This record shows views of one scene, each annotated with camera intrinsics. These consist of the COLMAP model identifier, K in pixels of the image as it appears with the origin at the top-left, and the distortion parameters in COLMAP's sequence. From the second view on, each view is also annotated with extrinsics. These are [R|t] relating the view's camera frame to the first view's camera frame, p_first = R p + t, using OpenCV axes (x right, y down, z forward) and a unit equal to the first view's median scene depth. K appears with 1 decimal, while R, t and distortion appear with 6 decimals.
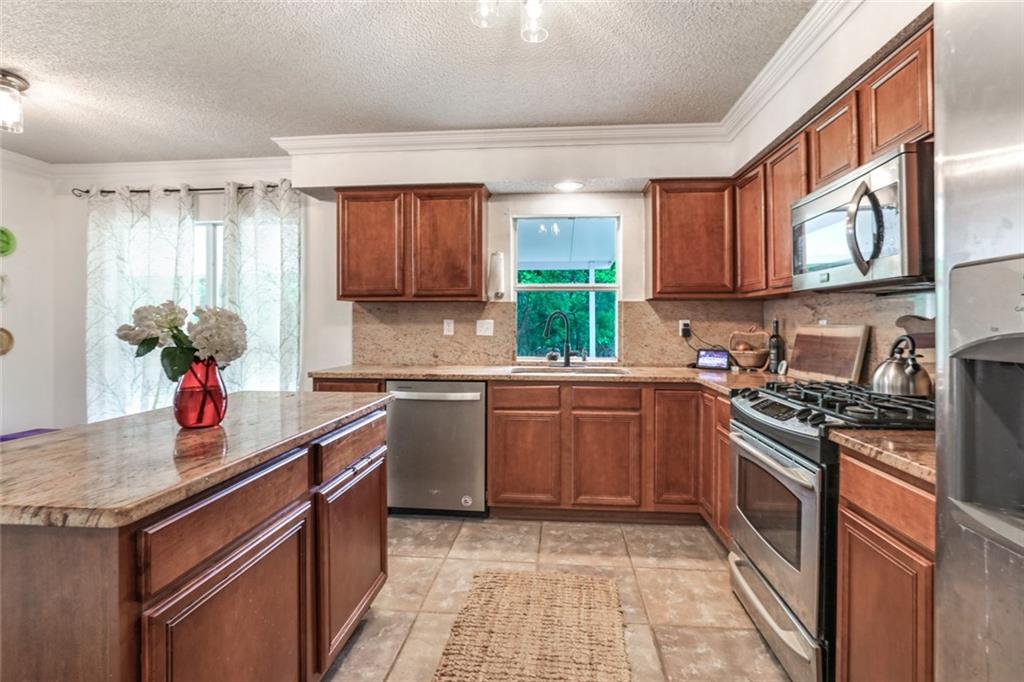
lens RADIAL K [[471.6, 0, 513.5], [0, 471.6, 321.2], [0, 0, 1]] dist [-0.027037, -0.000040]
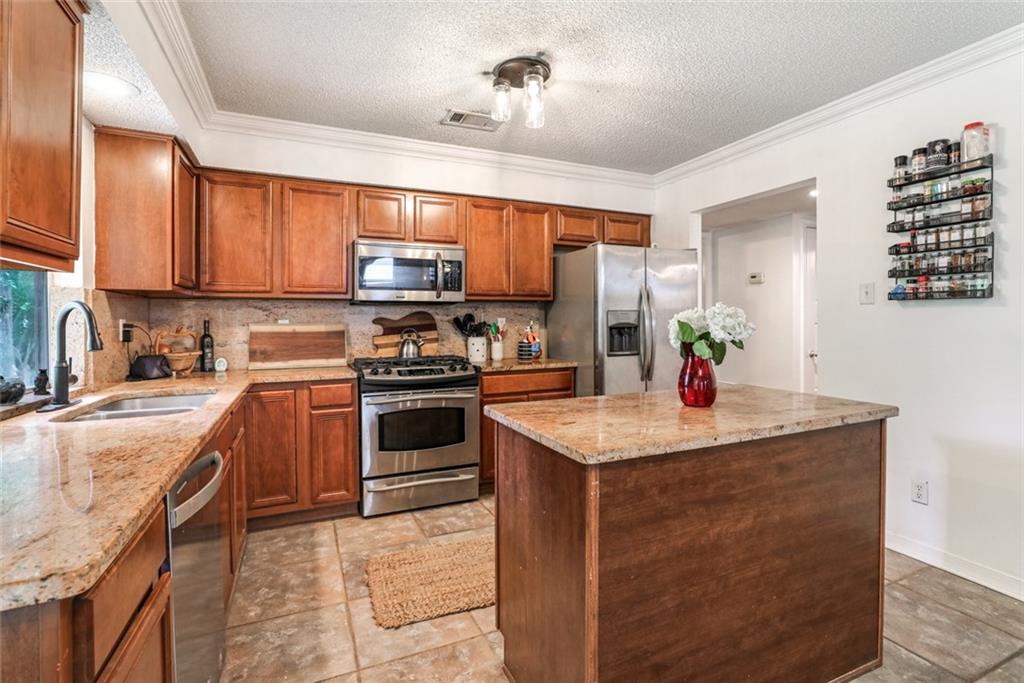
lens RADIAL K [[498.2, 0, 531.5], [0, 498.2, 319.6], [0, 0, 1]] dist [-0.027704, 0.014650]
pose [[-0.507967, -0.001551, 0.861375, -0.861425], [-0.002121, 0.999998, 0.000550, -0.005498], [-0.861374, -0.001547, -0.507969, 1.111346]]
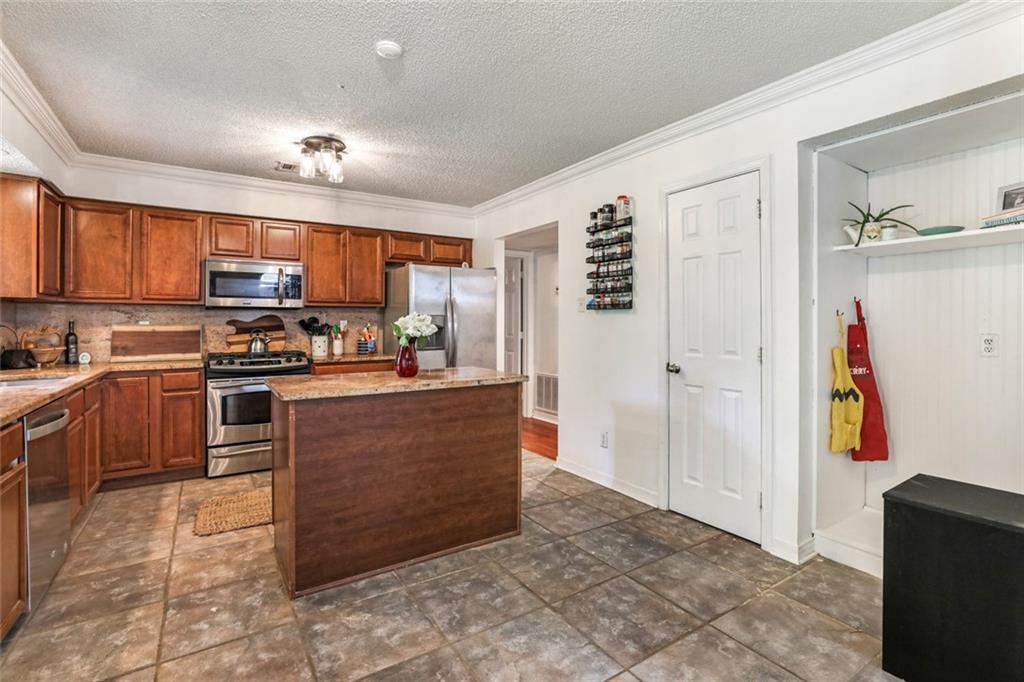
lens RADIAL K [[498.2, 0, 531.5], [0, 498.2, 319.1], [0, 0, 1]] dist [-0.027704, 0.014650]
pose [[-0.627635, 0.001302, 0.778507, -1.424708], [-0.006184, 0.999959, -0.006658, -0.007112], [-0.778483, -0.008993, -0.627601, 1.032627]]
